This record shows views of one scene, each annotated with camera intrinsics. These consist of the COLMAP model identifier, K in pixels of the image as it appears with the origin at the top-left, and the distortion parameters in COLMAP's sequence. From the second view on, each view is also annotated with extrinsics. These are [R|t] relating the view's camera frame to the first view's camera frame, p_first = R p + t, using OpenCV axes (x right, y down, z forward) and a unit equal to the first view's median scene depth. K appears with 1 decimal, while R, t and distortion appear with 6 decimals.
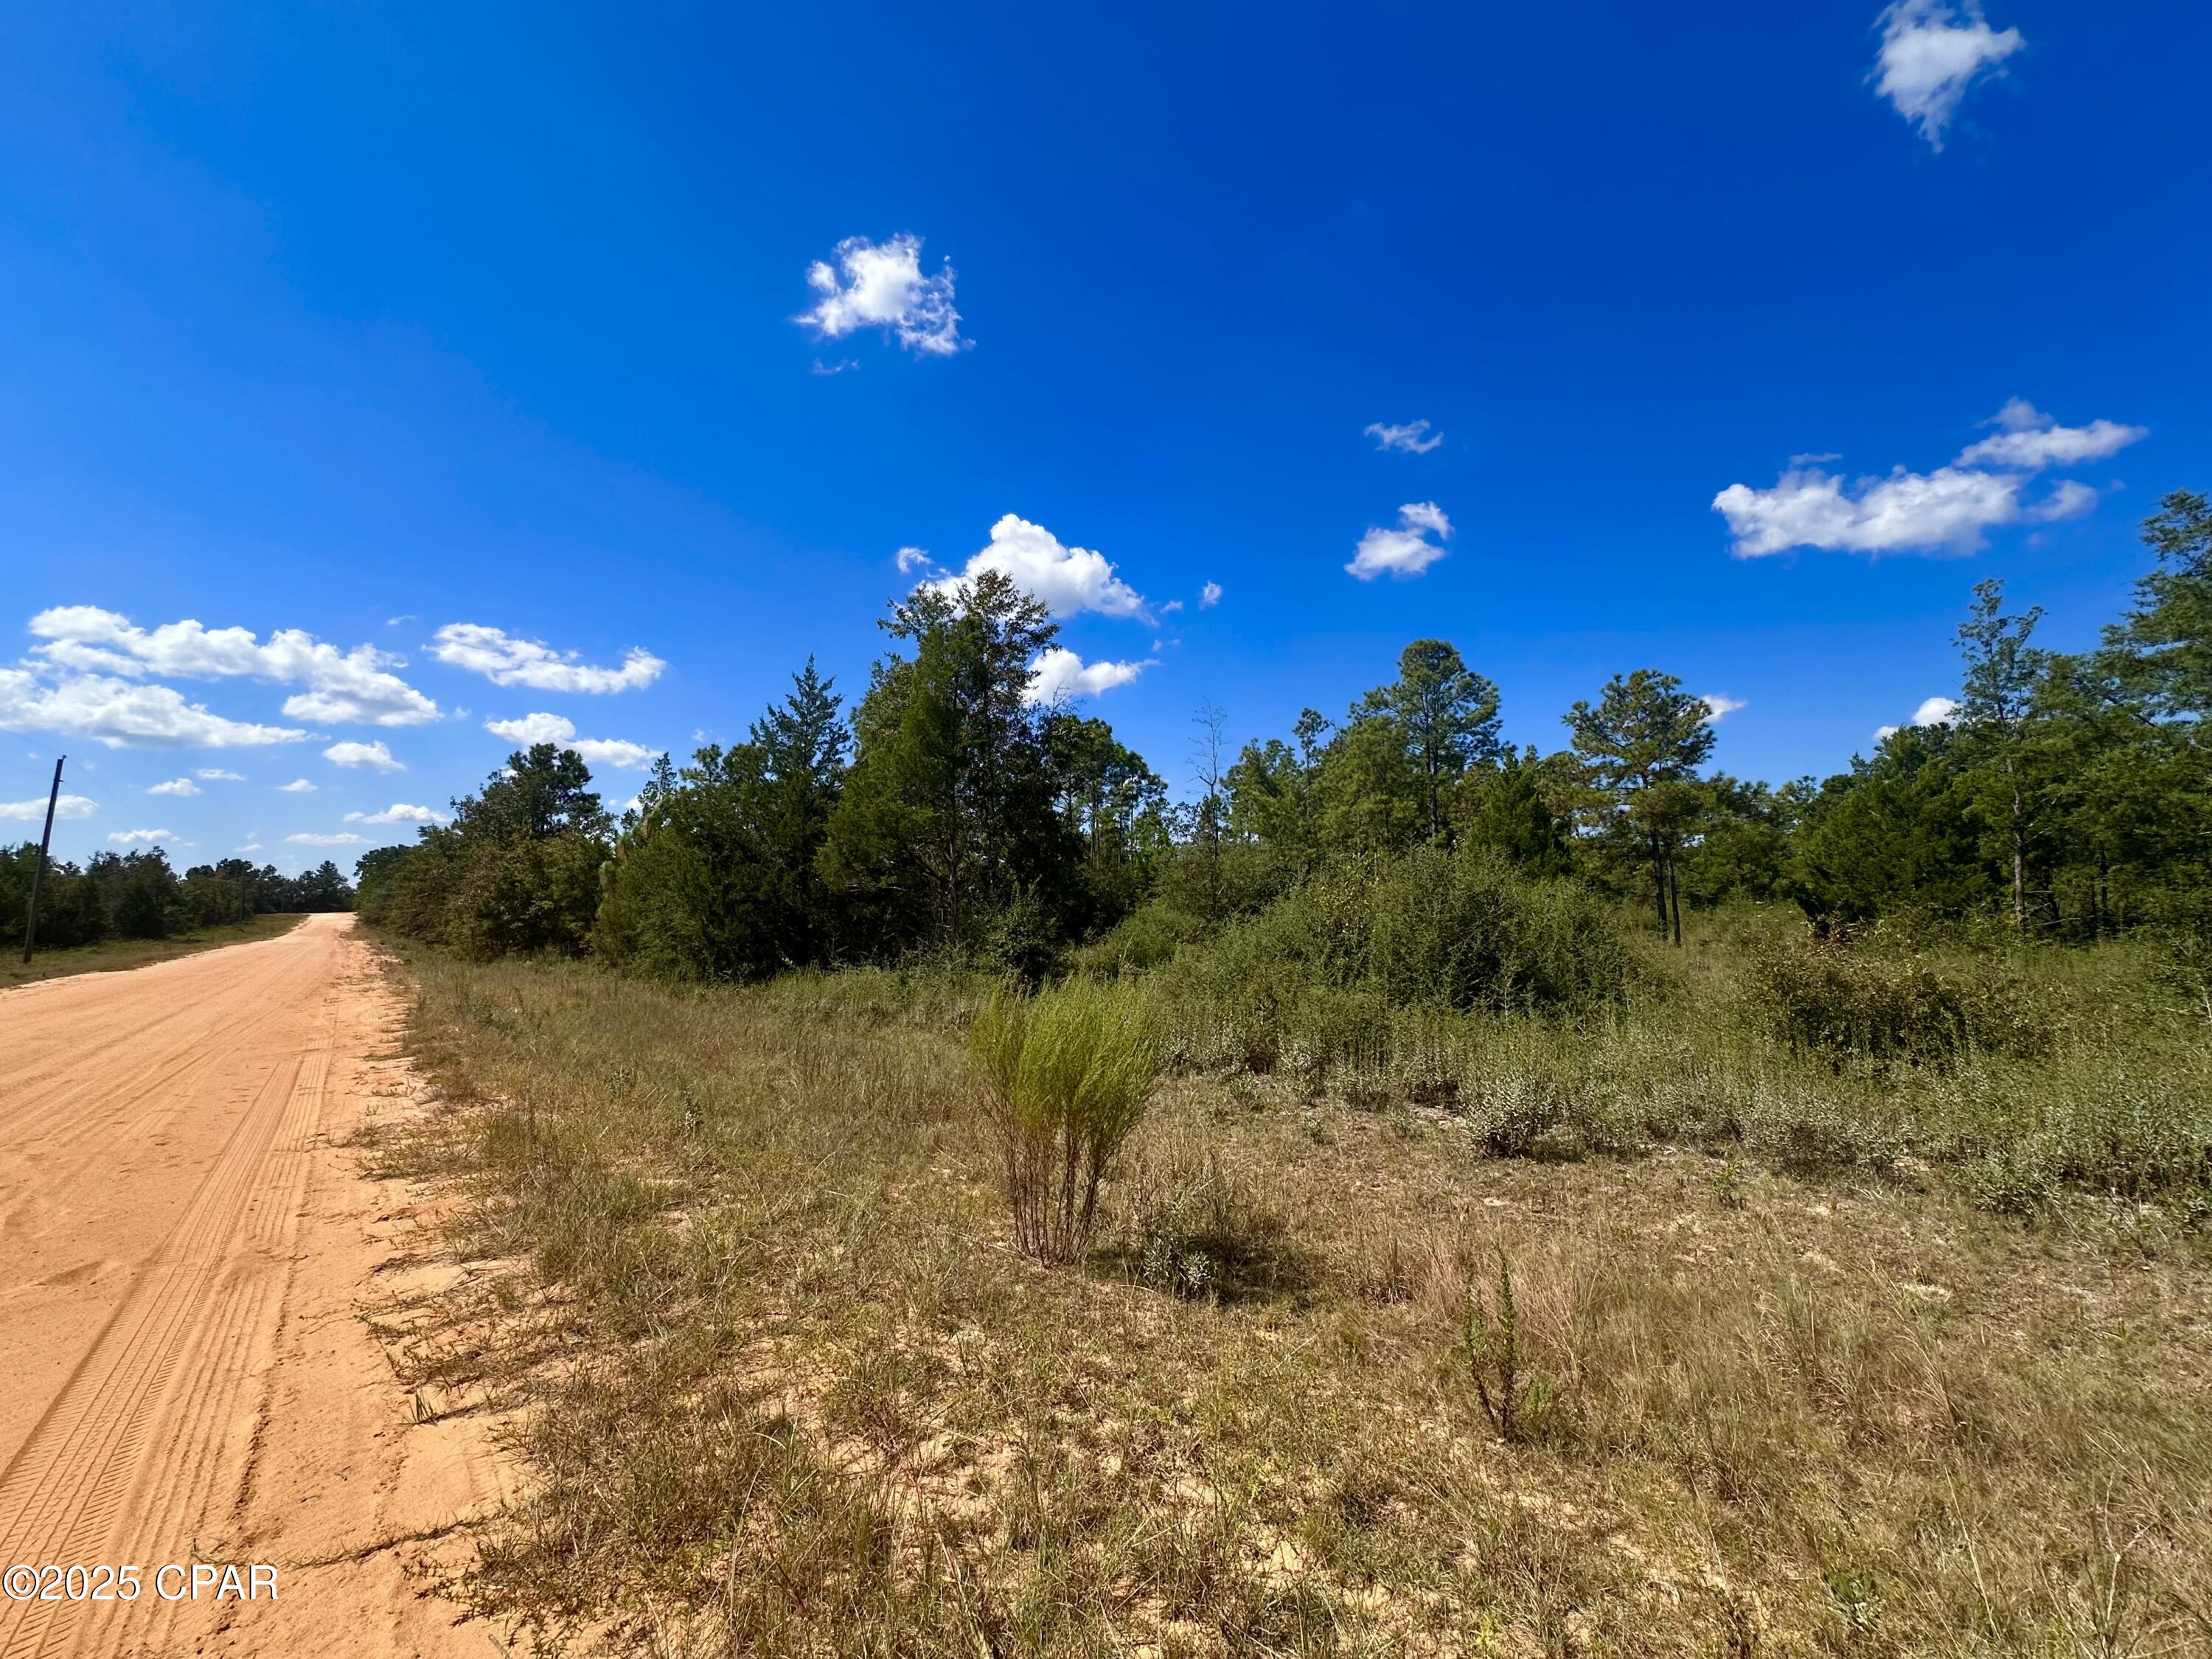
lens RADIAL K [[859.3, 0, 1106.0], [0, 859.3, 829.5], [0, 0, 1]] dist [-0.036939, 0.010120]
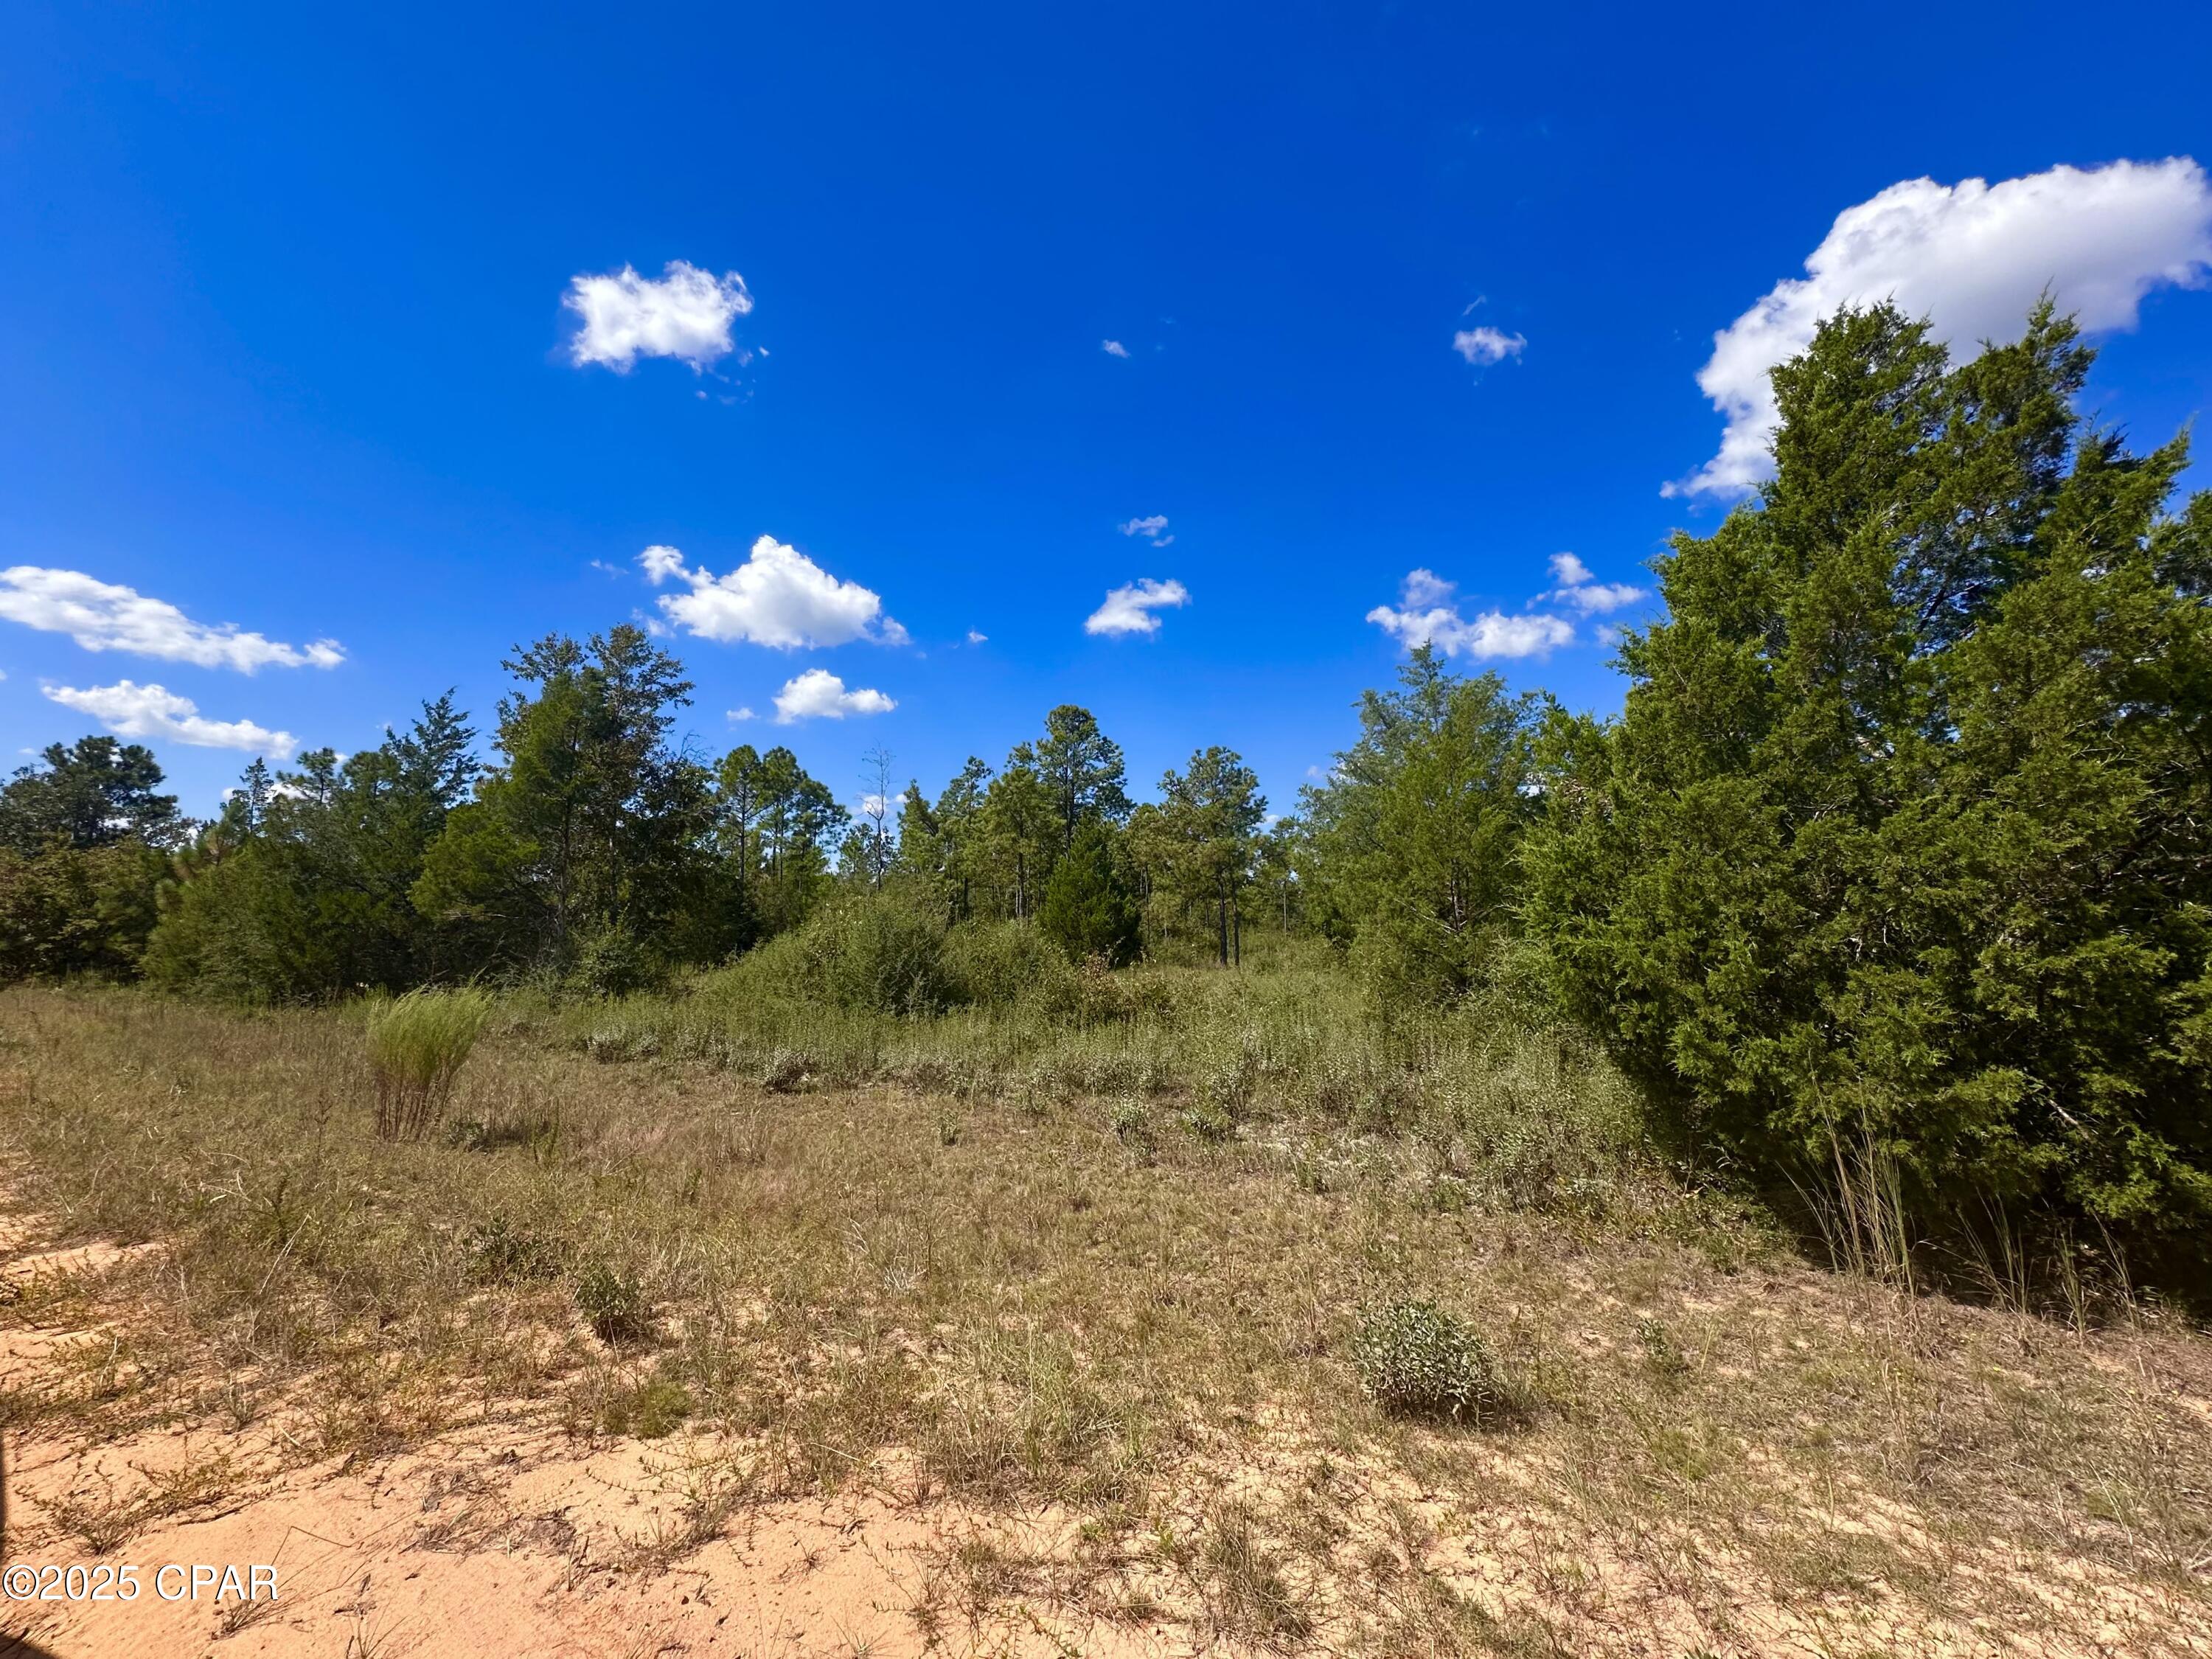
lens RADIAL K [[866.5, 0, 1106.0], [0, 866.5, 829.5], [0, 0, 1]] dist [-0.009352, 0.000338]
pose [[0.960011, 0.040448, 0.277025, 0.108738], [-0.034319, 0.999048, -0.026937, -0.022056], [-0.277850, 0.016353, 0.960485, -0.156294]]
